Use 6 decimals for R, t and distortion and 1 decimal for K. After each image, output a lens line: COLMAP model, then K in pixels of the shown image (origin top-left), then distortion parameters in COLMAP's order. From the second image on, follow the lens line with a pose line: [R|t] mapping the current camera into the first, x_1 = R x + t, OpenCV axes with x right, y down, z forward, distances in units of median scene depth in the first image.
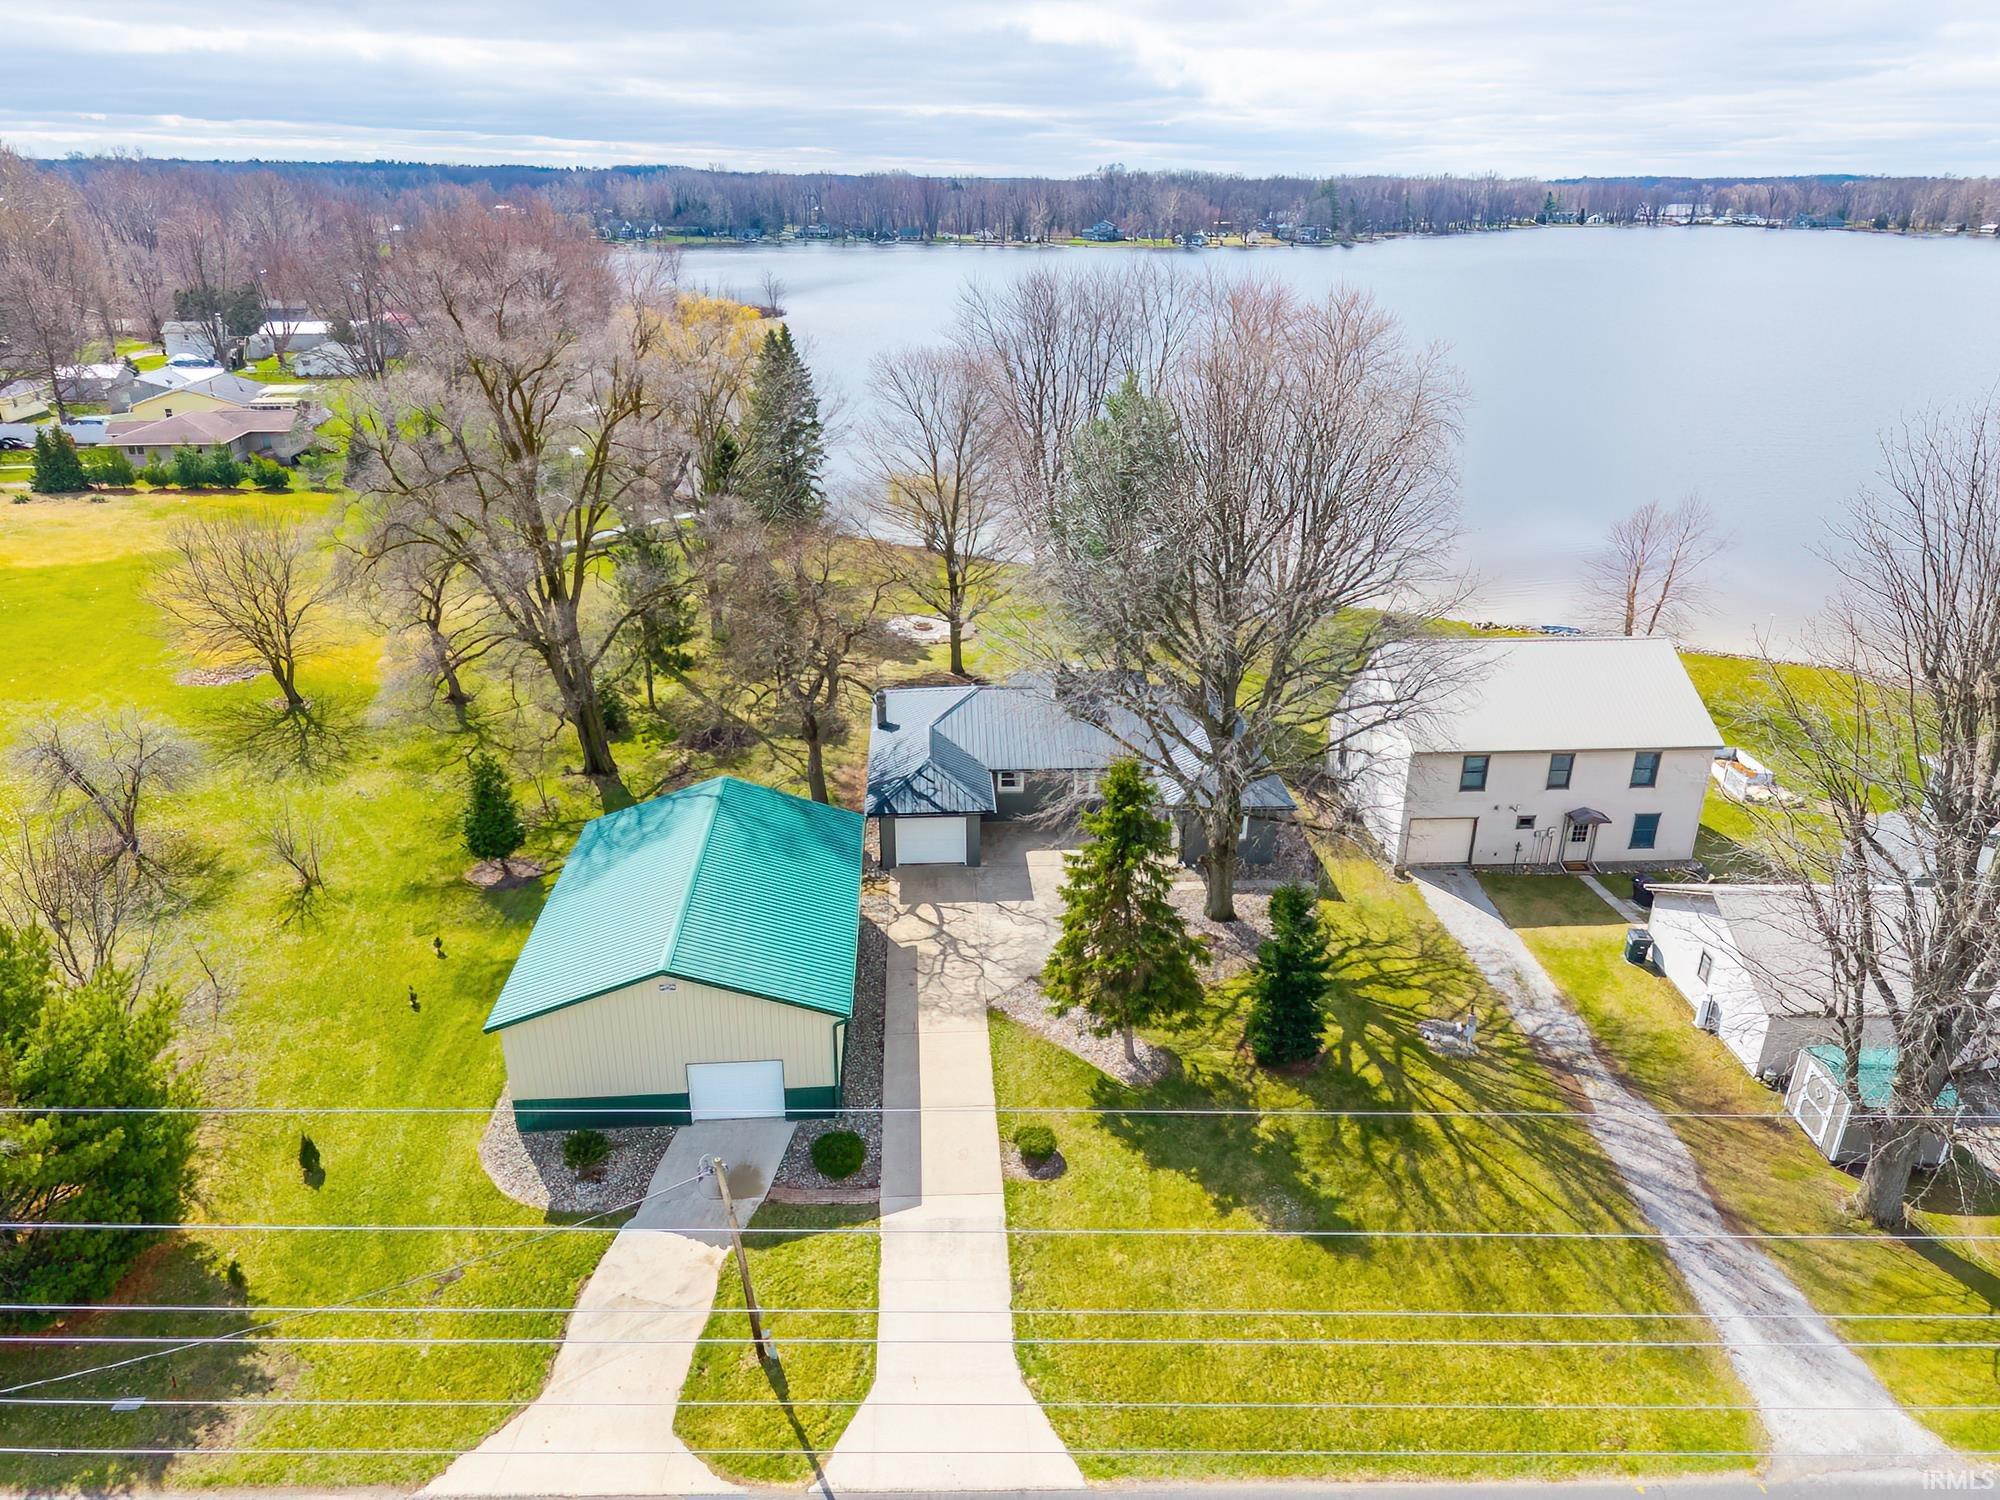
lens RADIAL K [[1334.6, 0, 1002.8], [0, 1334.6, 742.7], [0, 0, 1]] dist [0.040397, -0.028793]
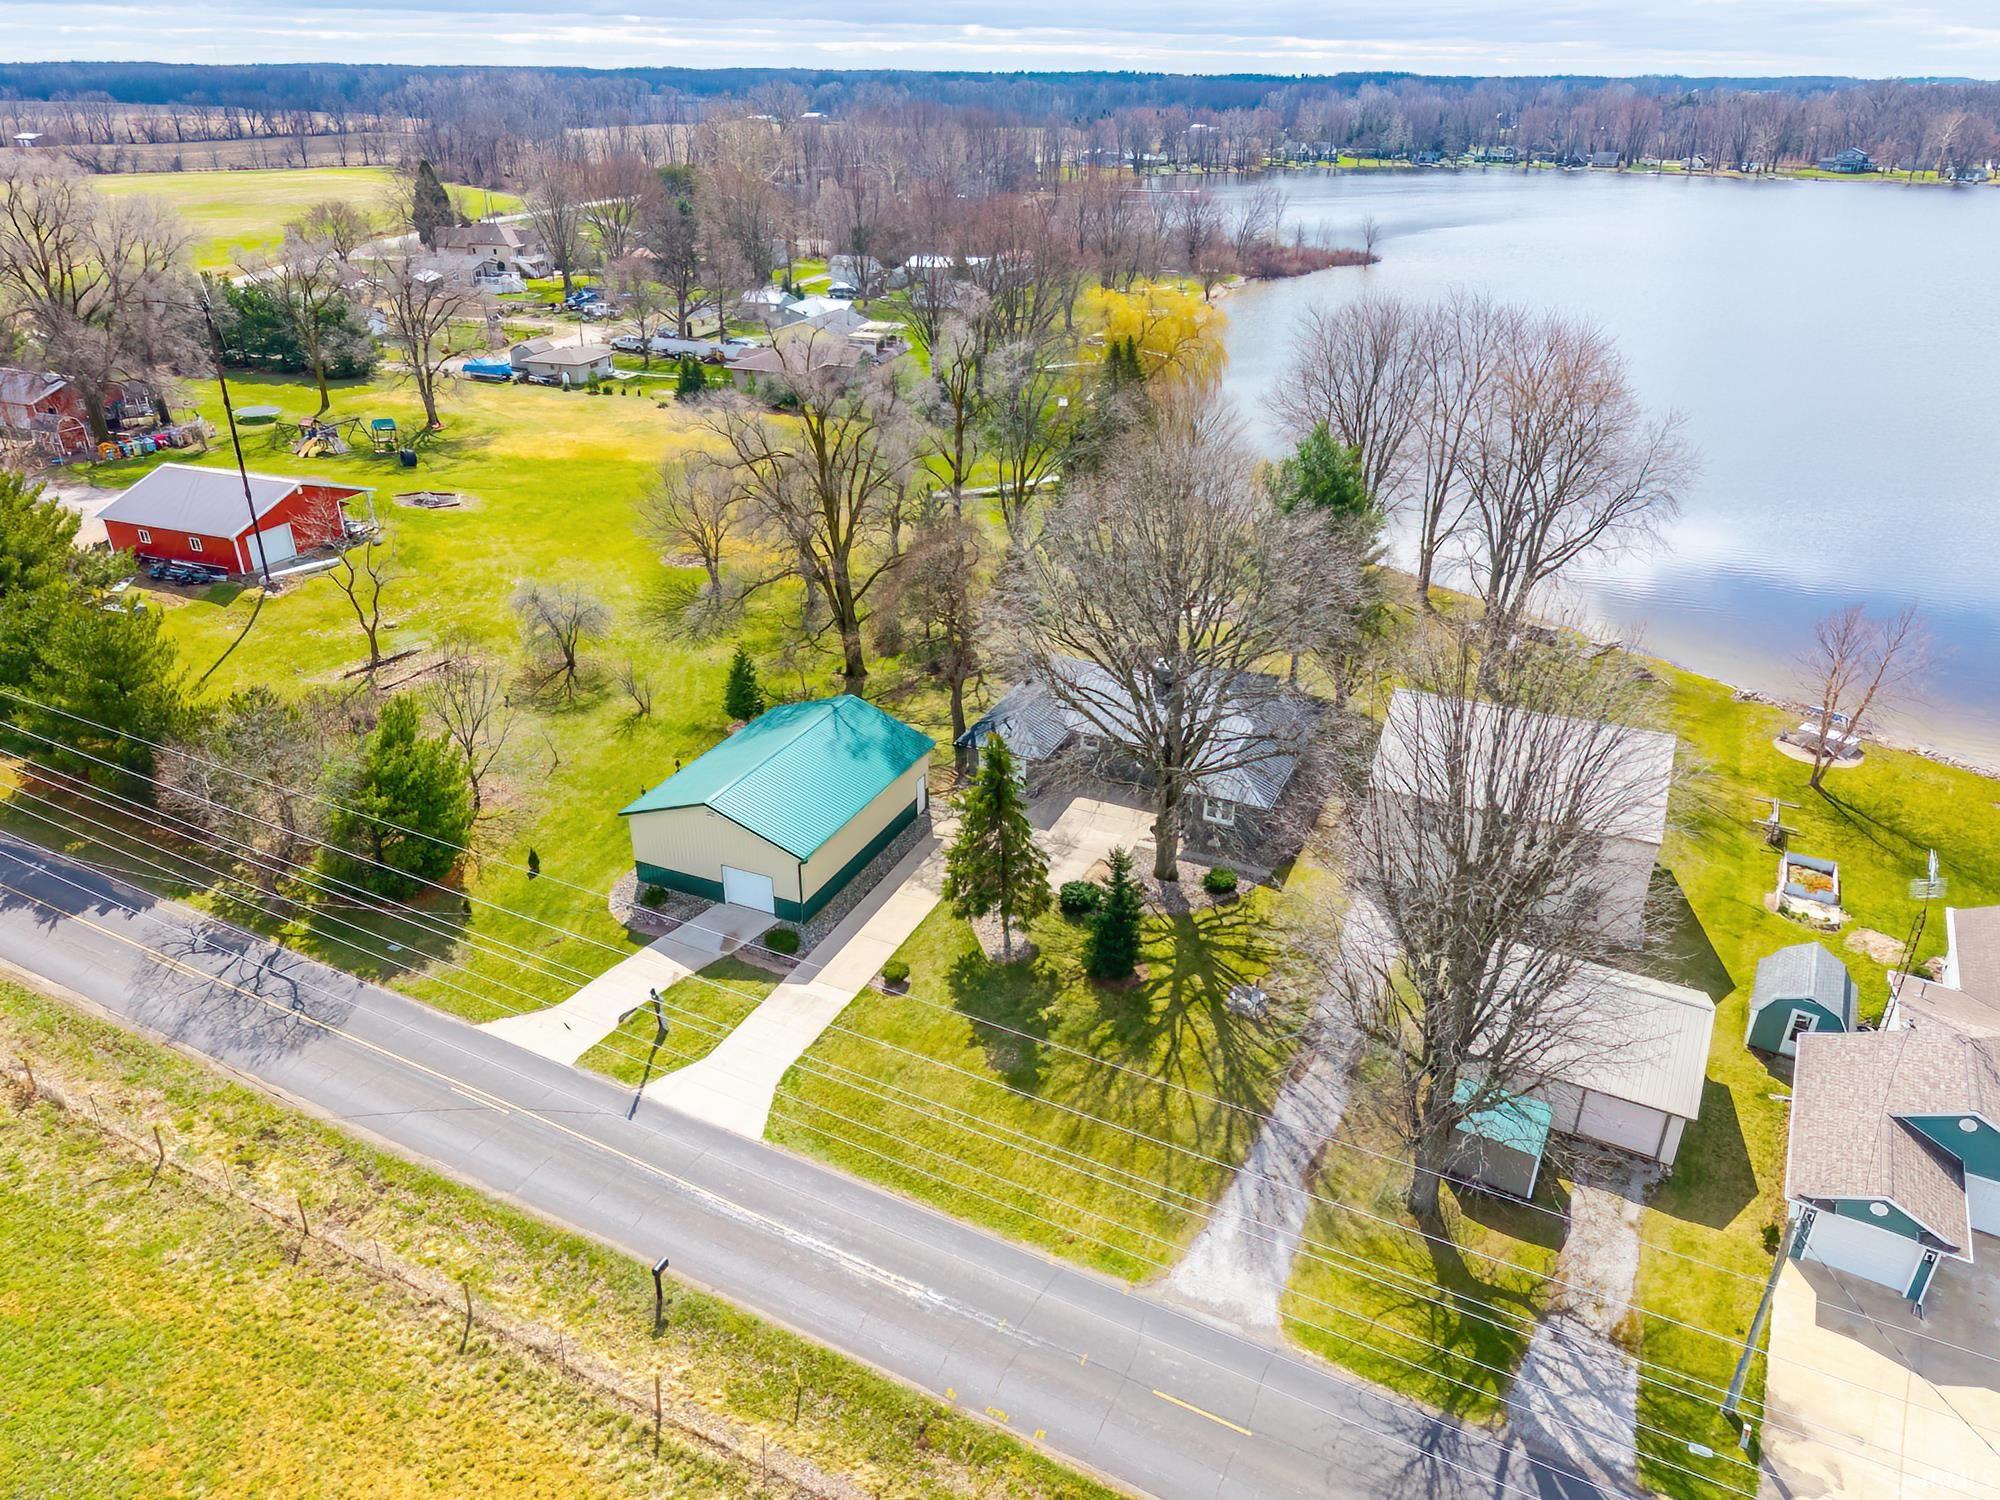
lens RADIAL K [[1334.6, 0, 1002.8], [0, 1334.6, 742.7], [0, 0, 1]] dist [0.040397, -0.028793]
pose [[0.882368, 0.207745, -0.422220, 0.616573], [-0.181853, 0.978103, 0.101215, -0.109856], [0.434001, -0.012527, 0.900825, -0.254168]]
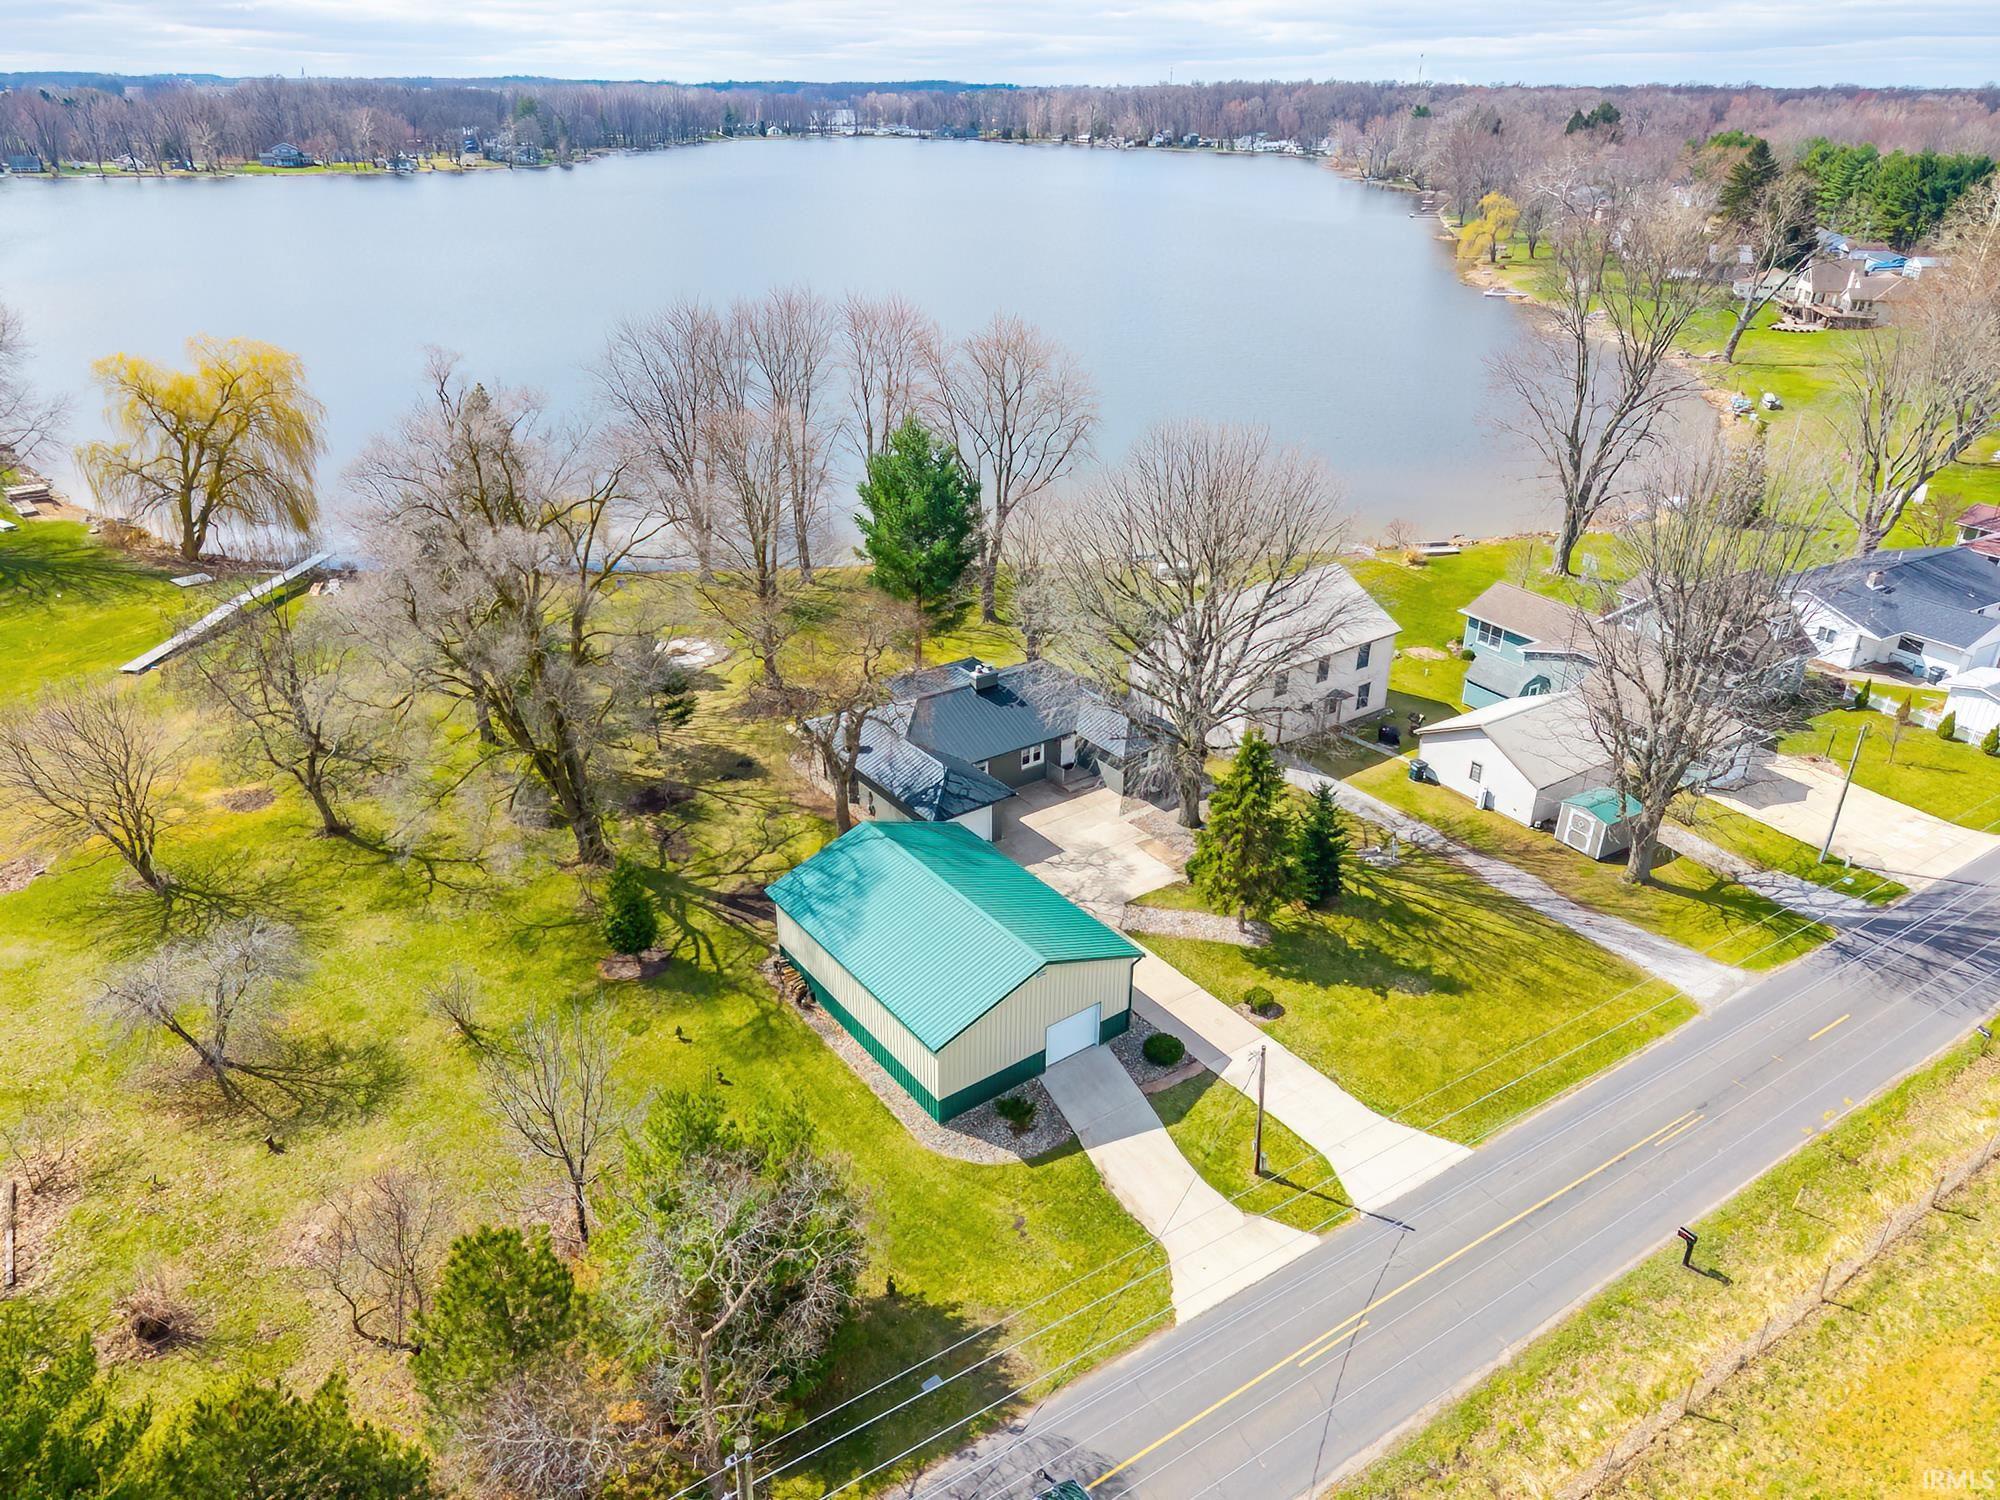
lens RADIAL K [[1334.6, 0, 1002.8], [0, 1334.6, 742.7], [0, 0, 1]] dist [0.040397, -0.028793]
pose [[0.843281, -0.236750, 0.482520, -0.740415], [0.206118, 0.971570, 0.116481, -0.175289], [-0.496379, 0.001230, 0.868105, -0.115873]]
